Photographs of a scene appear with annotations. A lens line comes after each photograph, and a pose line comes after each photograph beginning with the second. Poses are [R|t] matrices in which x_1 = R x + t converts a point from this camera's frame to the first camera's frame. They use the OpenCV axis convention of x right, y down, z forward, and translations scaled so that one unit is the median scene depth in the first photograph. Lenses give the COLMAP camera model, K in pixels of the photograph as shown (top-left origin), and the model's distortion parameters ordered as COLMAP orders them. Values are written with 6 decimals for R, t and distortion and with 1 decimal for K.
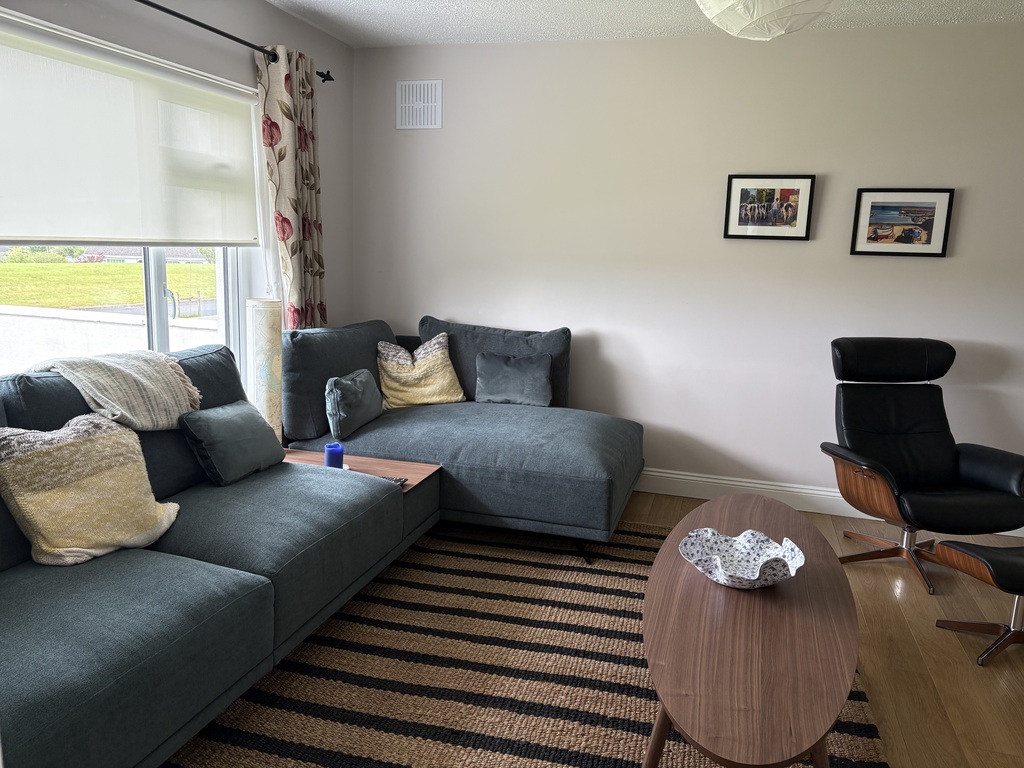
lens RADIAL K [[764.4, 0, 507.8], [0, 764.4, 382.1], [0, 0, 1]] dist [0.029480, -0.037403]
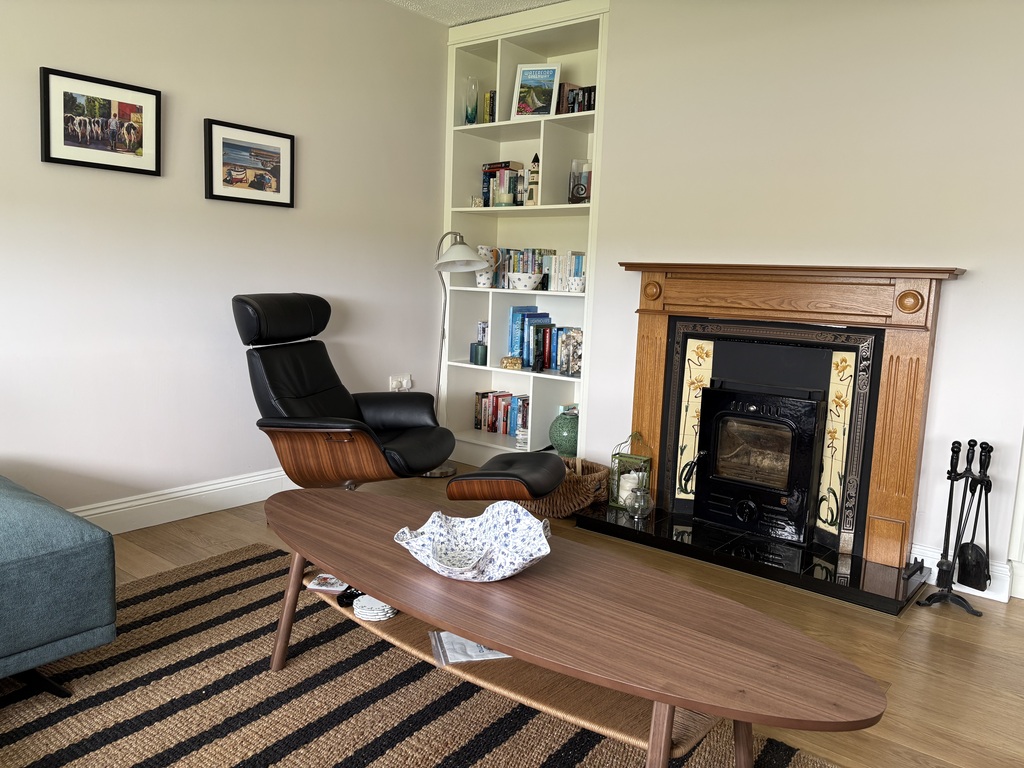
lens RADIAL K [[764.4, 0, 510.5], [0, 764.4, 385.7], [0, 0, 1]] dist [0.029480, -0.037403]
pose [[0.371580, -0.144515, 0.917085, -0.230381], [0.139961, 0.985241, 0.098547, -0.001285], [-0.917791, 0.091738, 0.386322, 0.397443]]
